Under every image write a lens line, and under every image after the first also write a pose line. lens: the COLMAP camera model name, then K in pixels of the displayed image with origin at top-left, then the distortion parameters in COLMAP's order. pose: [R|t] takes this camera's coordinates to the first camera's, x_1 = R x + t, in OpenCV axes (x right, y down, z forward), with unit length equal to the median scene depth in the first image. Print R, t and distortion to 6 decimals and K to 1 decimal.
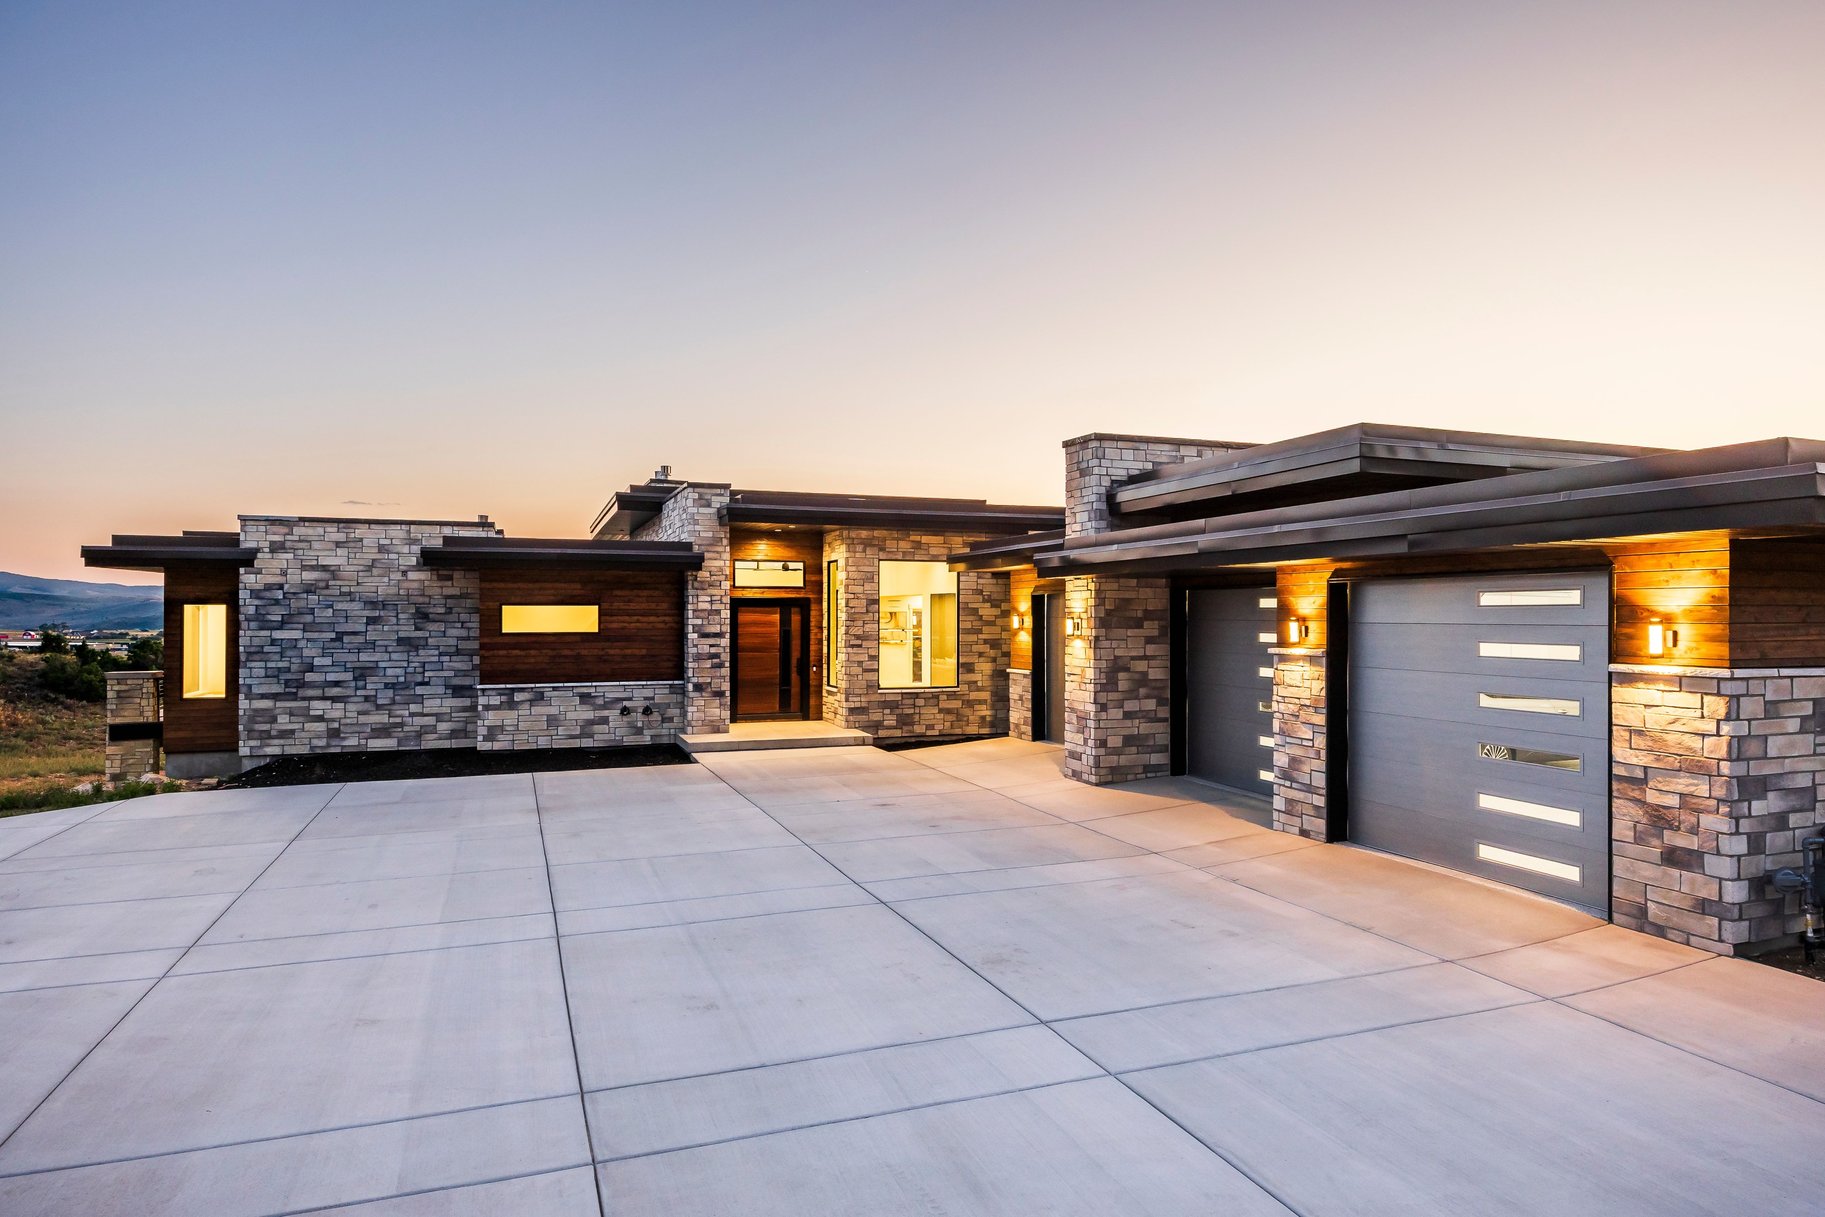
lens RADIAL K [[1063.1, 0, 902.3], [0, 1063.1, 605.4], [0, 0, 1]] dist [-0.004460, 0.001332]
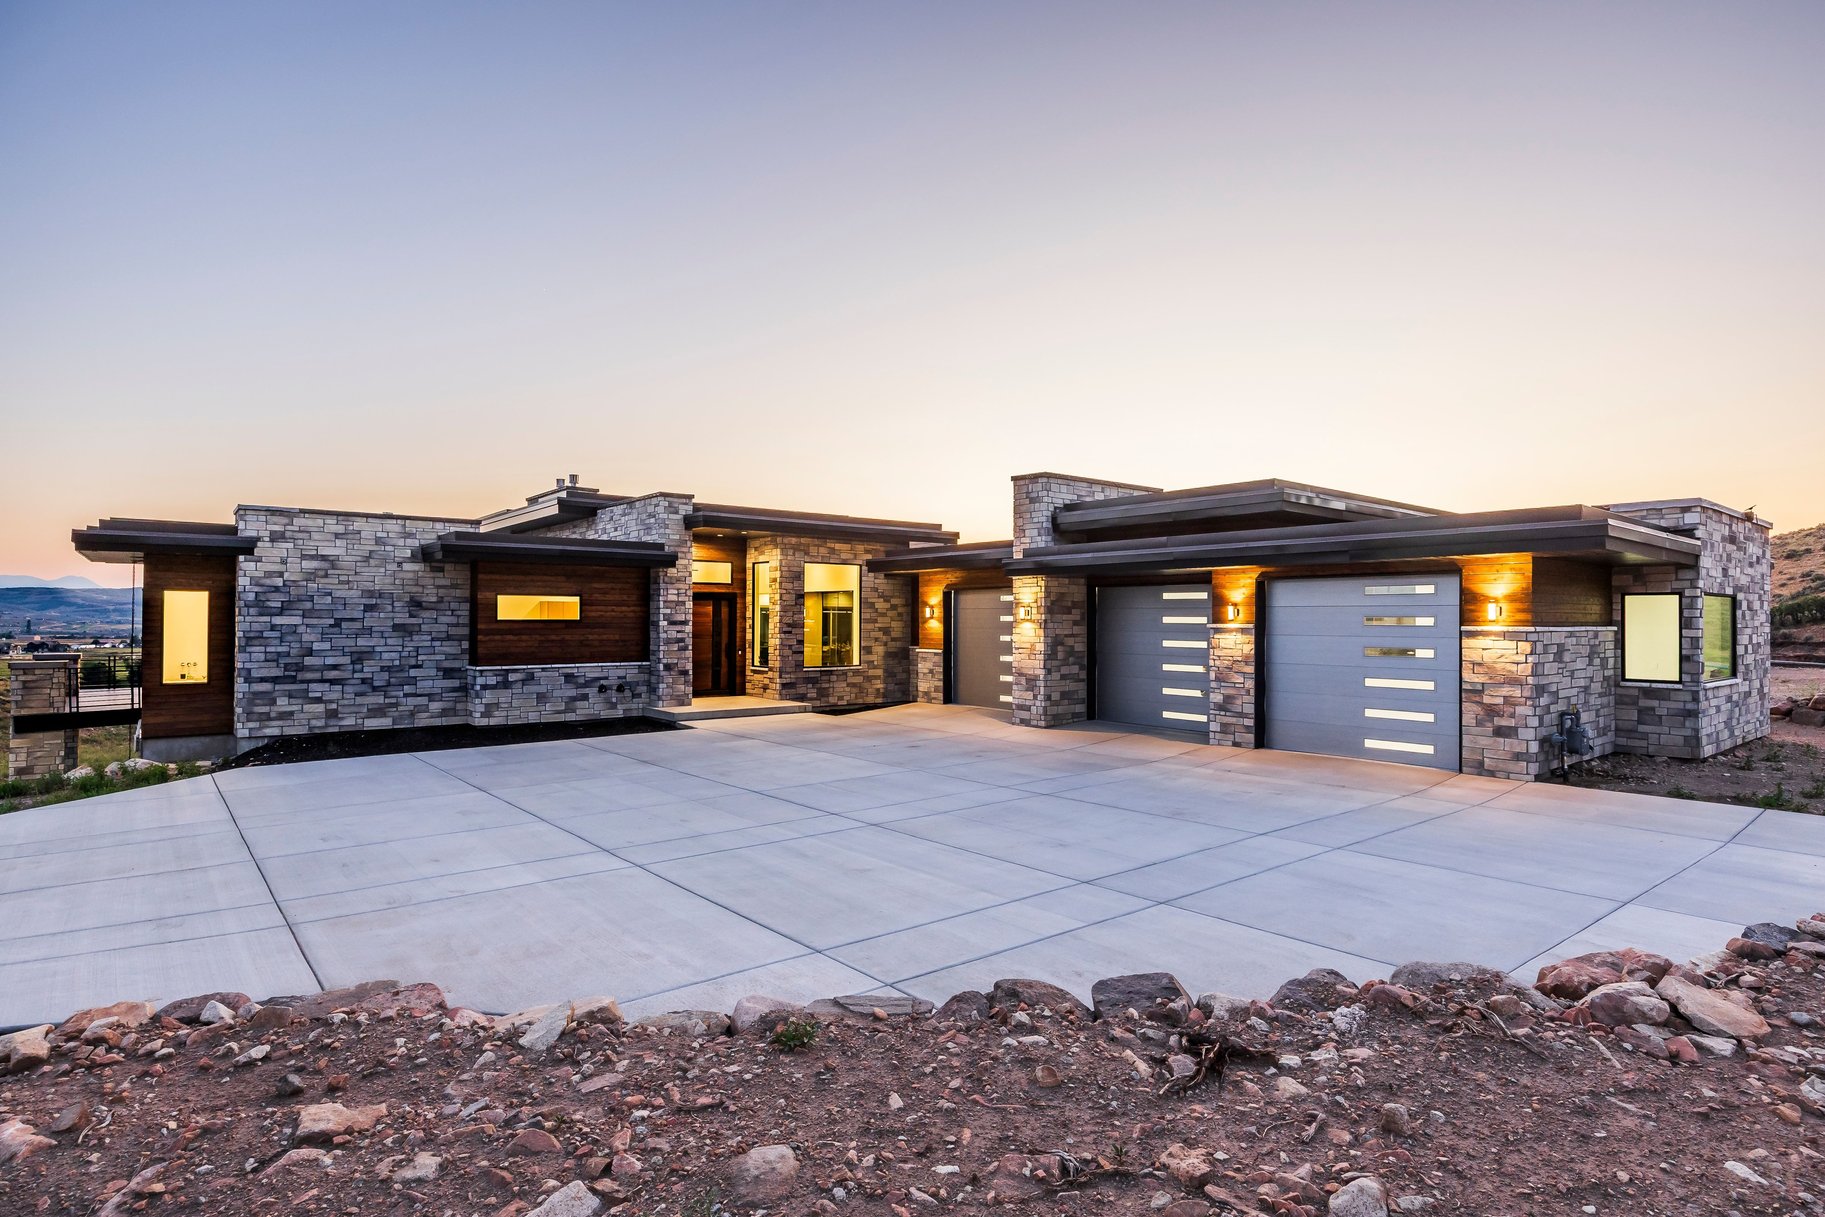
lens RADIAL K [[944.3, 0, 907.0], [0, 944.3, 608.0], [0, 0, 1]] dist [-0.006569, 0.001301]
pose [[0.946359, 0.006352, 0.323056, -0.290059], [-0.005626, 0.999979, -0.003180, 0.014153], [-0.323069, 0.001192, 0.946375, -0.075626]]
